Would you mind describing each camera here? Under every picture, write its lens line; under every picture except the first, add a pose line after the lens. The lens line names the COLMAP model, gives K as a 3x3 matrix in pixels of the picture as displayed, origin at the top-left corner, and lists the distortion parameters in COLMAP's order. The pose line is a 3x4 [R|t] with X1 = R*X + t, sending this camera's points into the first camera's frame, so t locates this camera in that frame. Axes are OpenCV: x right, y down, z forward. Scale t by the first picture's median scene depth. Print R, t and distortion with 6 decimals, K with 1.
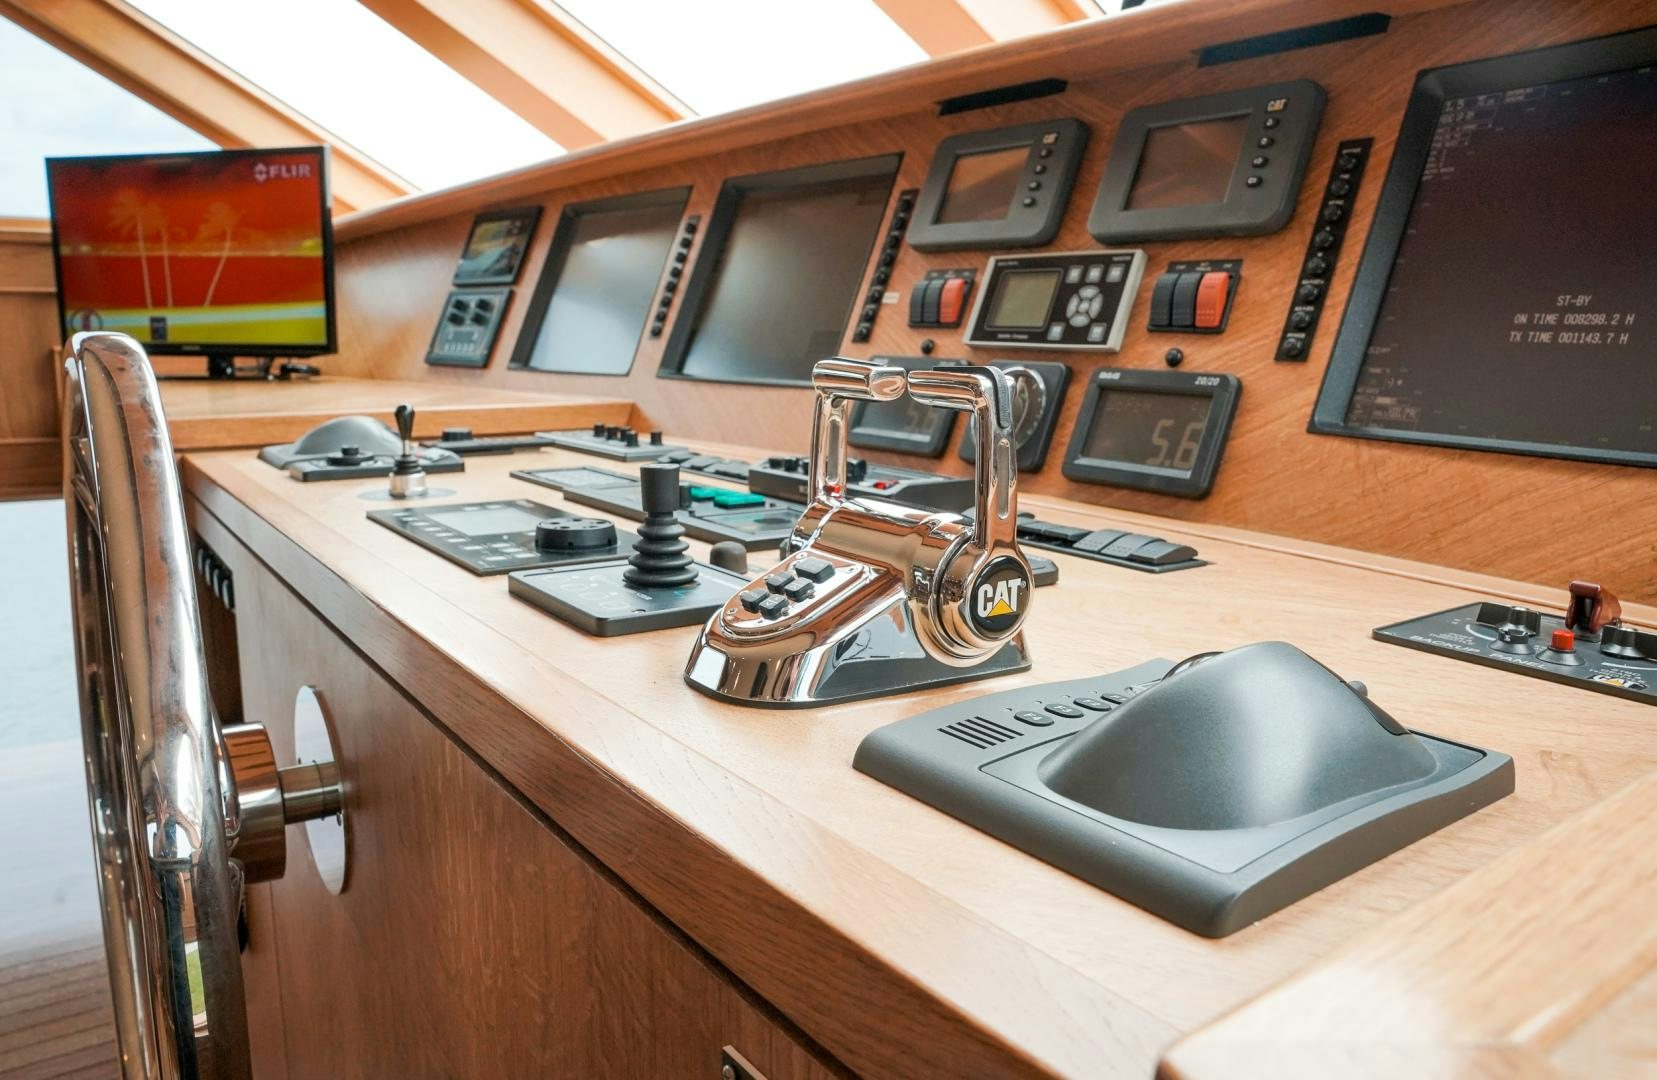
lens RADIAL K [[1164.6, 0, 828.5], [0, 1164.6, 540.0], [0, 0, 1]] dist [-0.183702, 0.145080]
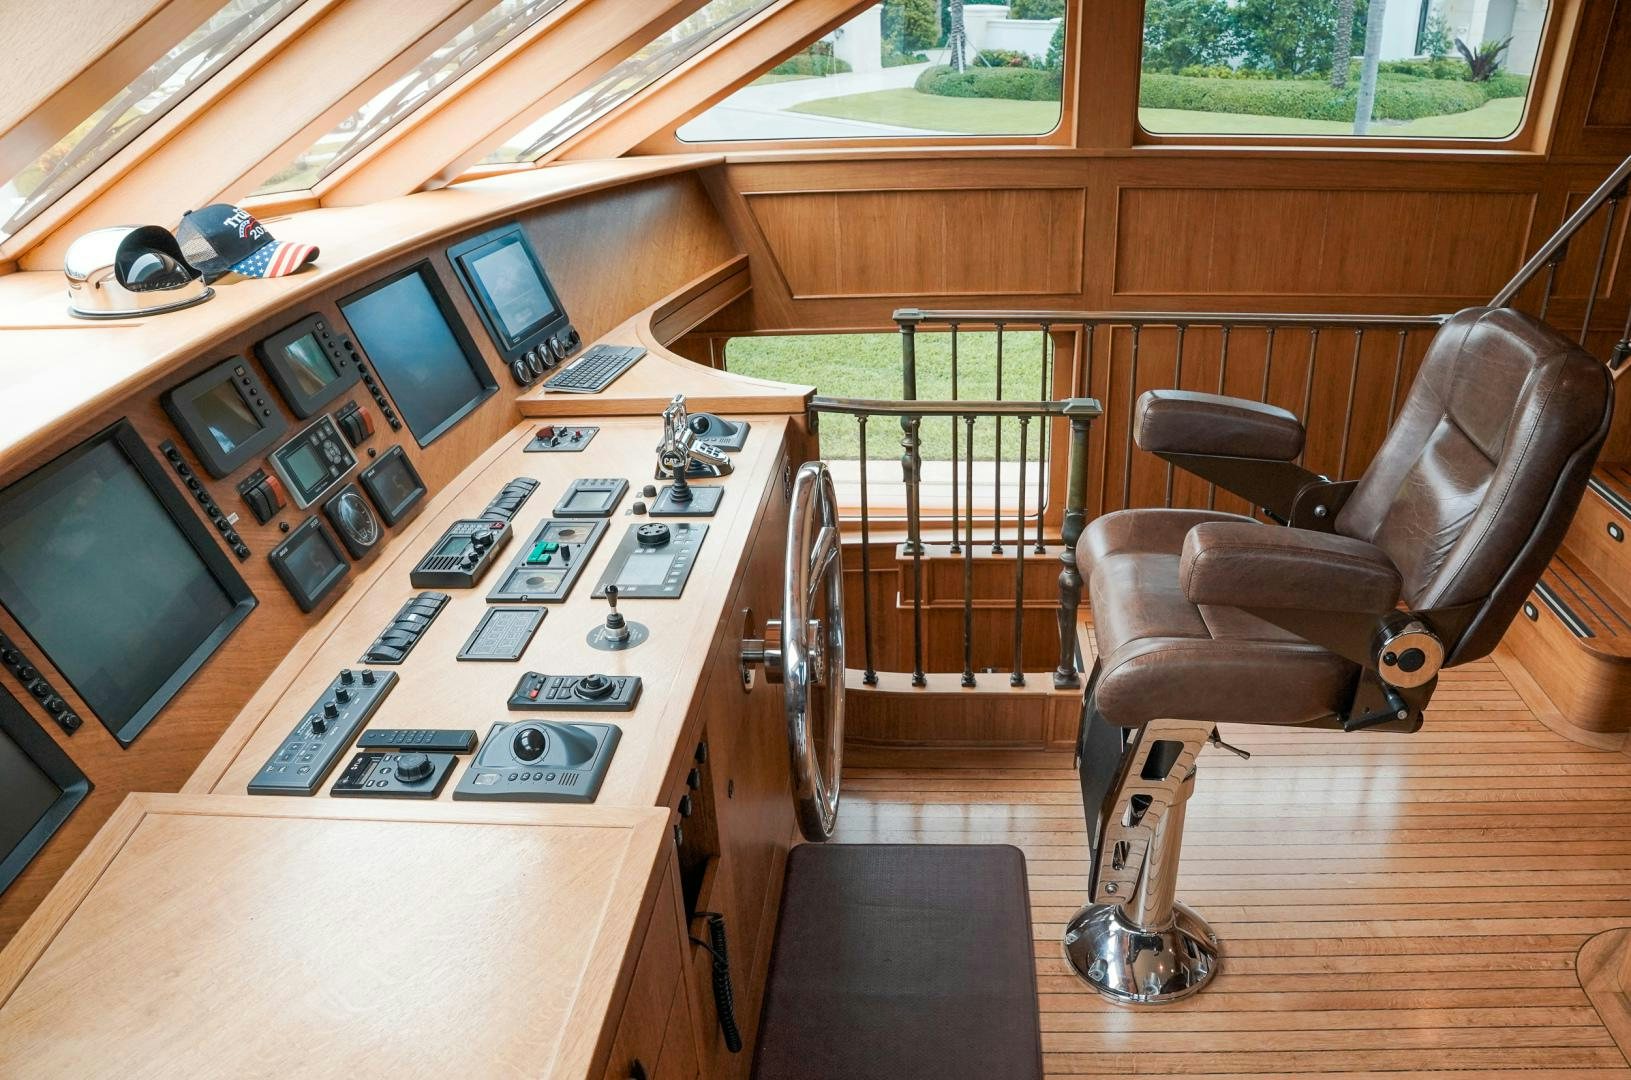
lens RADIAL K [[1271.3, 0, 816.7], [0, 1271.3, 581.1], [0, 0, 1]] dist [-0.040323, 0.002764]
pose [[-0.753310, -0.277748, 0.596137, -1.683856], [0.142573, 0.815920, 0.560310, -1.105841], [-0.642026, 0.507080, -0.575042, 1.868018]]
